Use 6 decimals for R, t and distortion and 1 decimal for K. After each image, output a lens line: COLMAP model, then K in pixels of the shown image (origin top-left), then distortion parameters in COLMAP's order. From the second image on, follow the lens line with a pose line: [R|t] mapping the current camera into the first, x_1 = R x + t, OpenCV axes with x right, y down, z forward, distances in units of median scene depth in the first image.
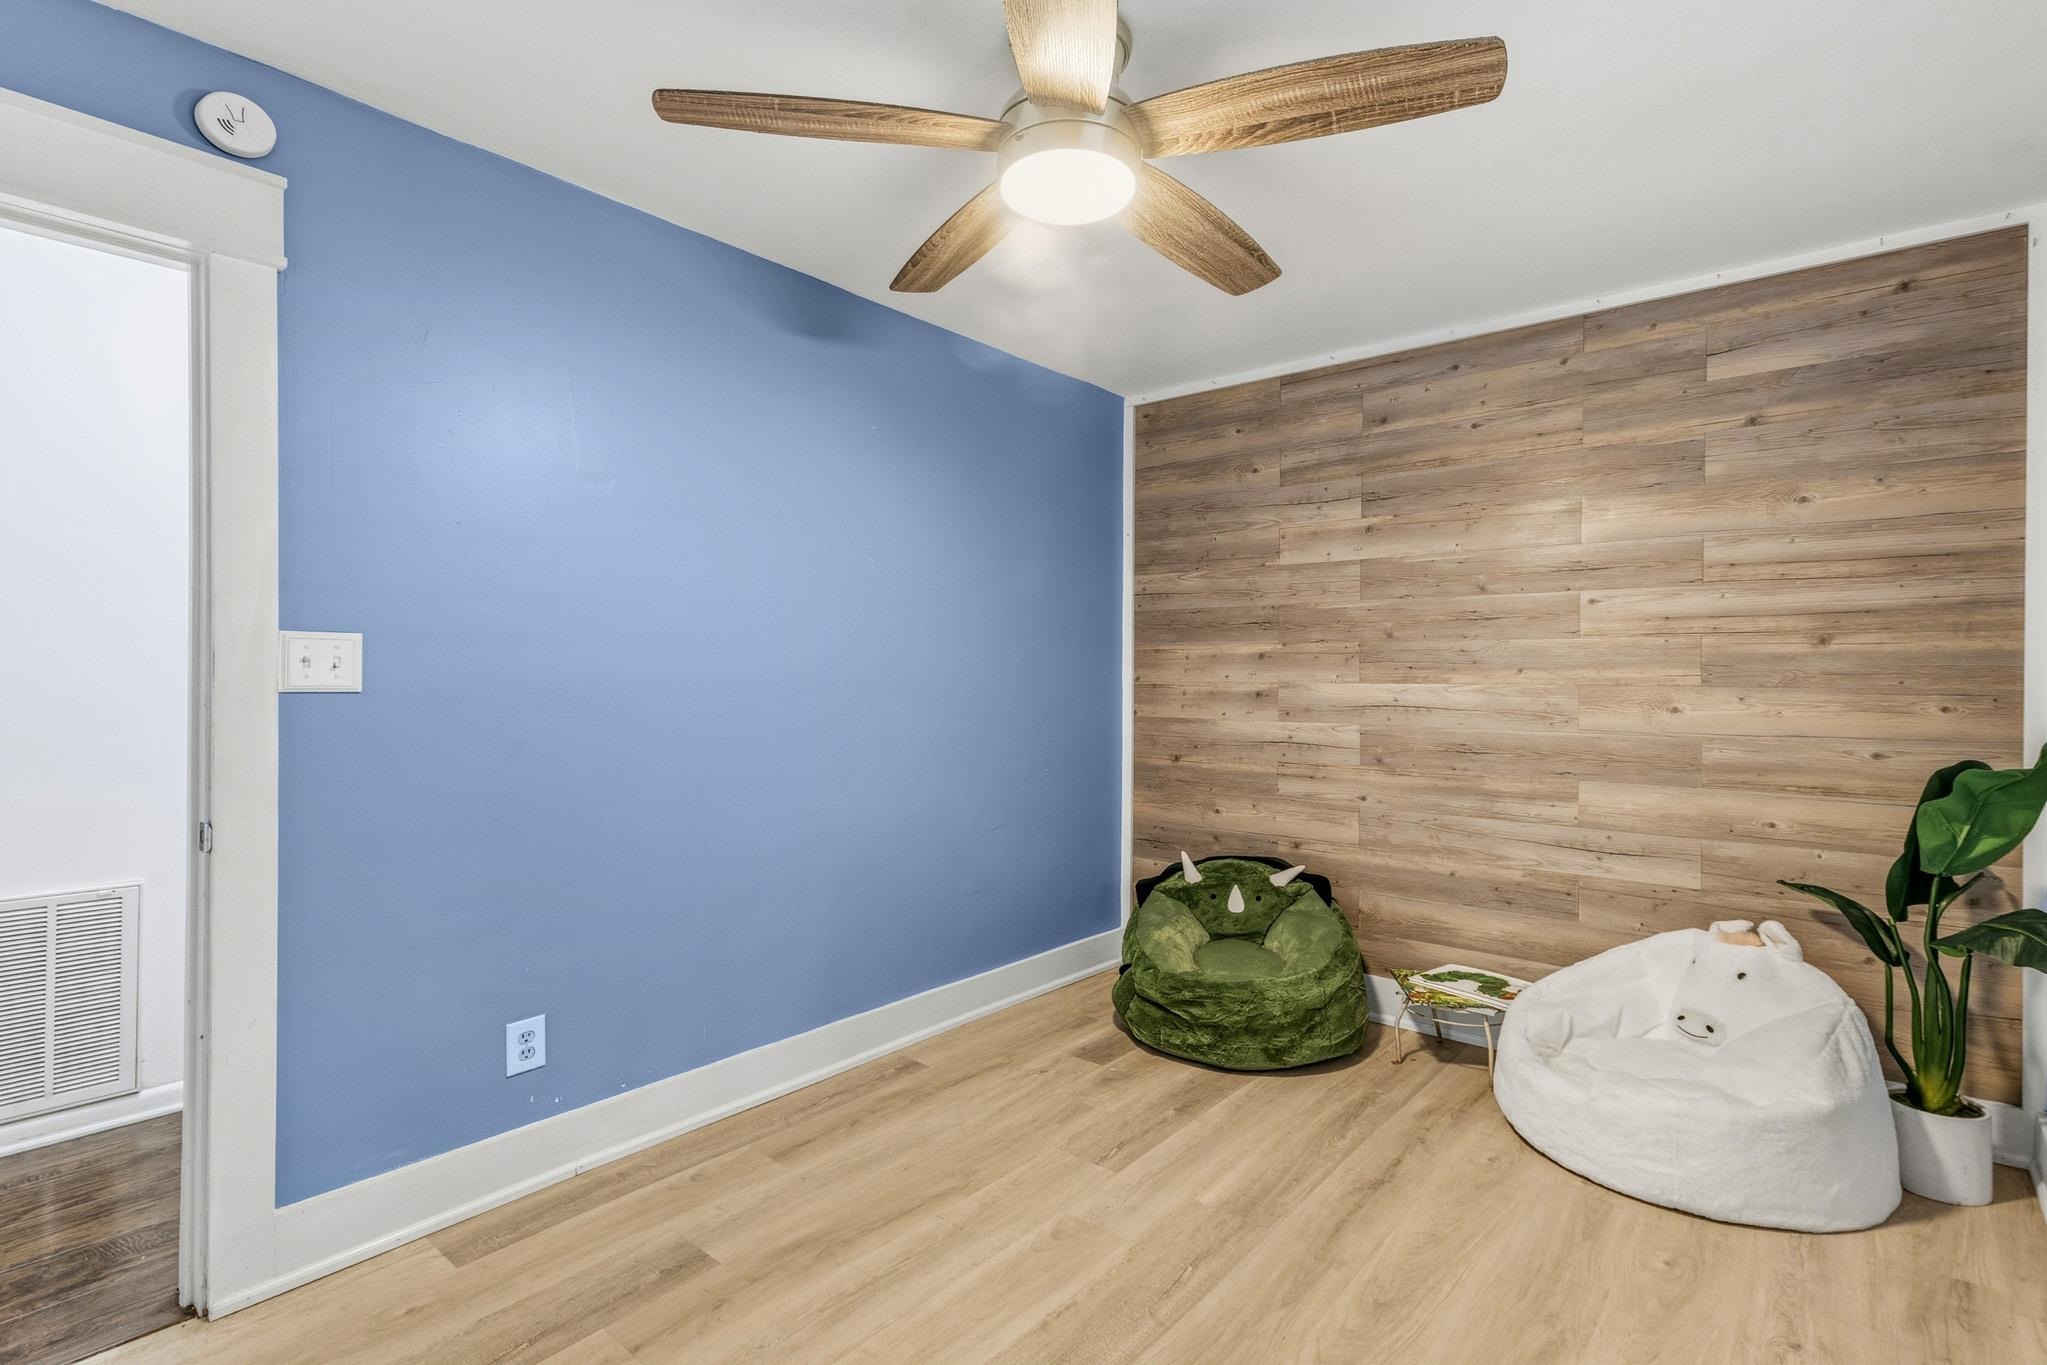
lens RADIAL K [[802.1, 0, 1025.3], [0, 802.1, 696.0], [0, 0, 1]] dist [0.000480, -0.000190]
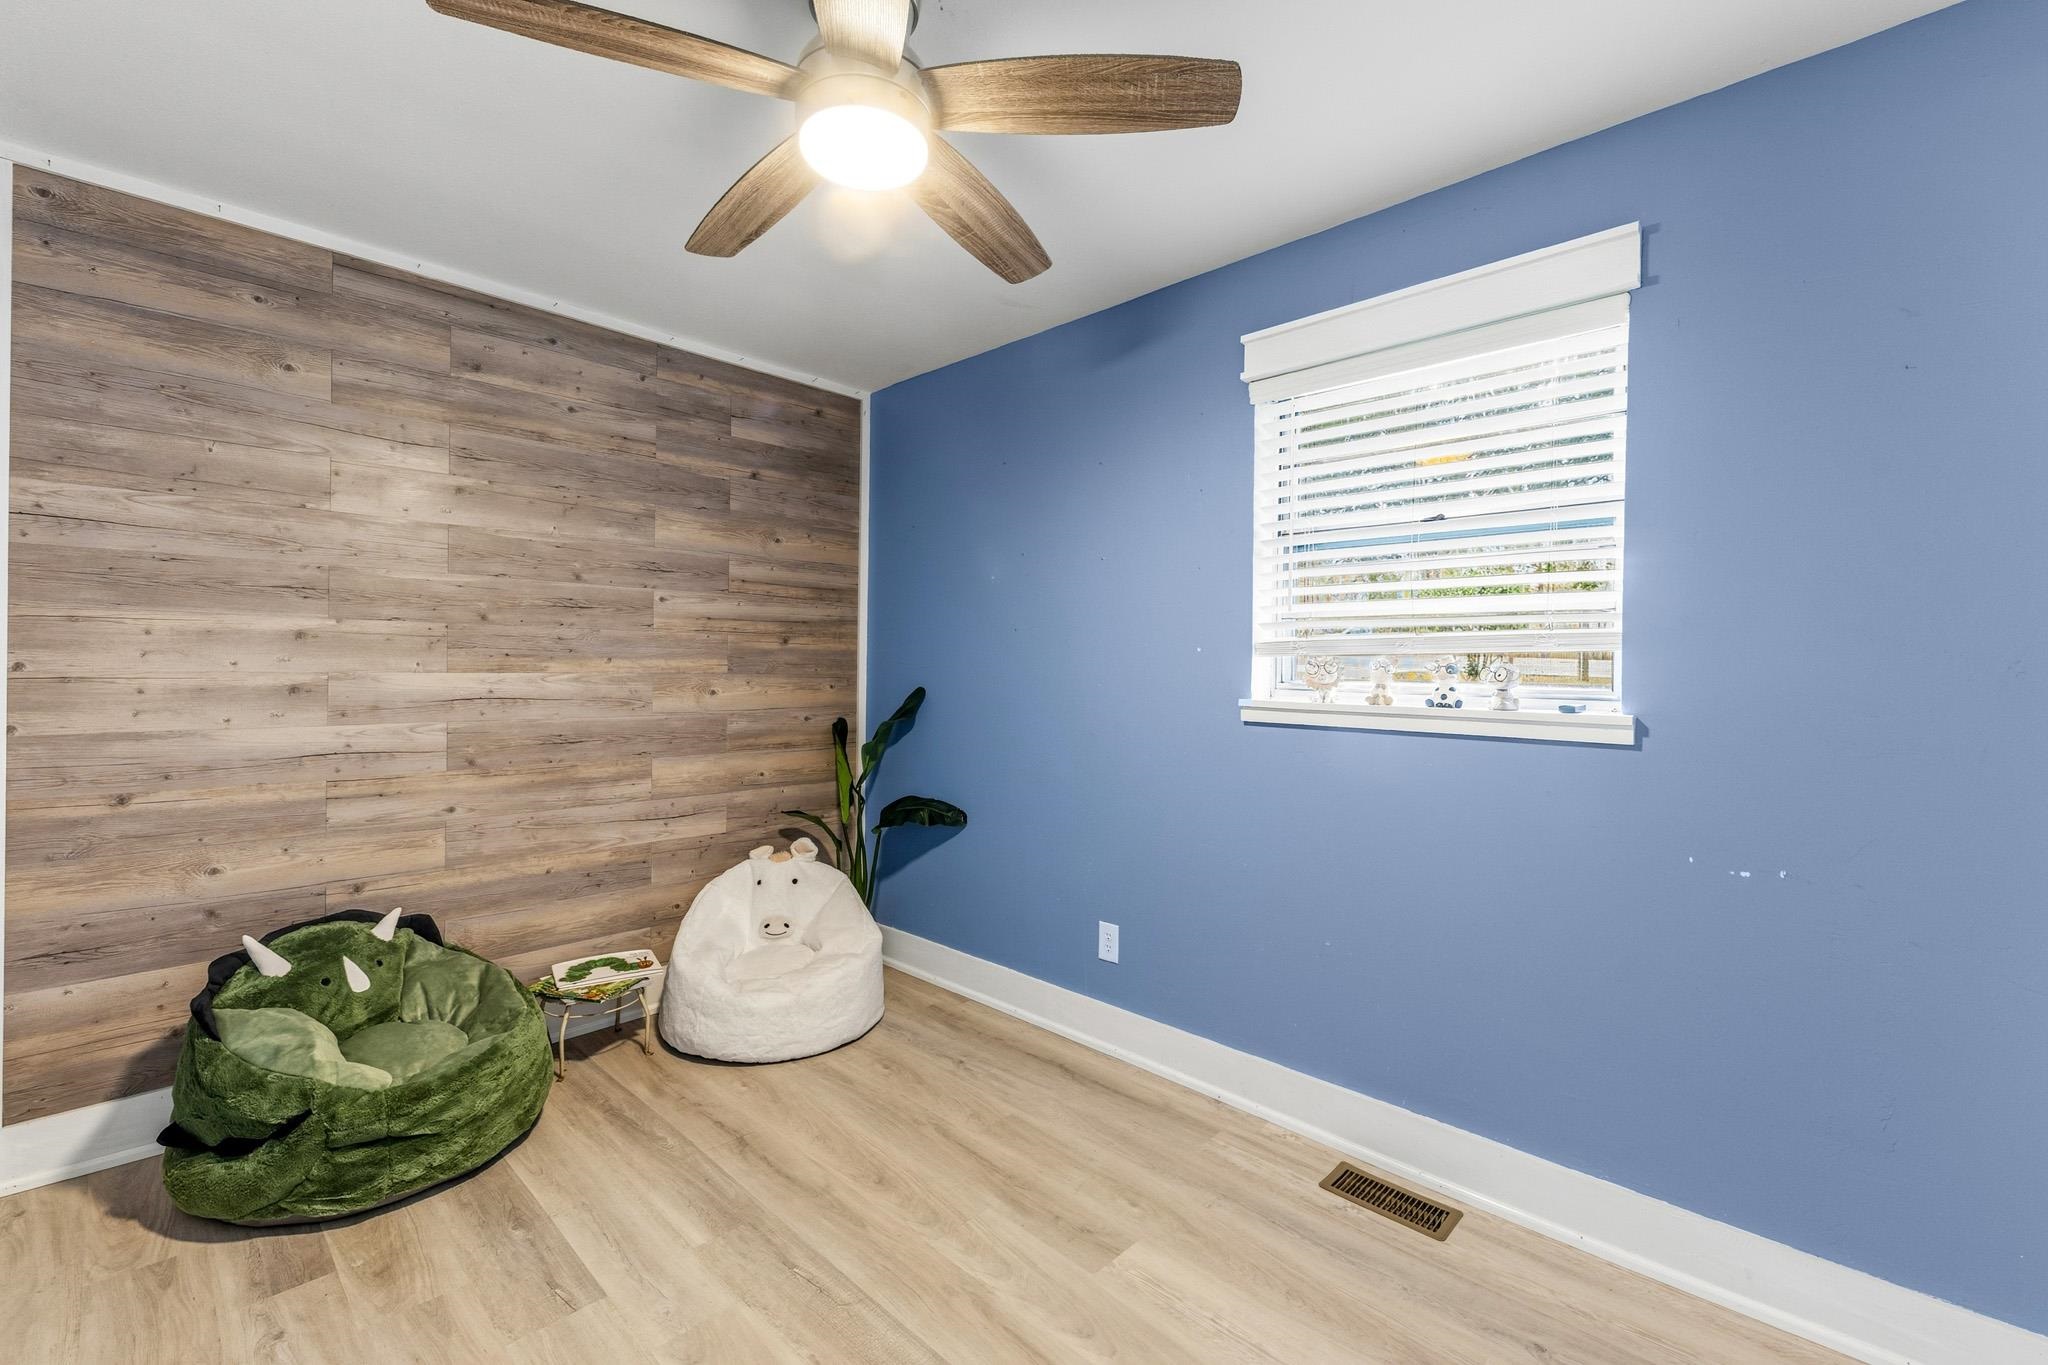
lens RADIAL K [[856.0, 0, 1031.9], [0, 856.0, 697.4], [0, 0, 1]] dist [0.000146, -0.000342]
pose [[0.161289, -0.035040, 0.986285, -0.395855], [0.018587, 0.999300, 0.032463, -0.008510], [-0.986732, 0.013096, 0.161827, 0.279636]]
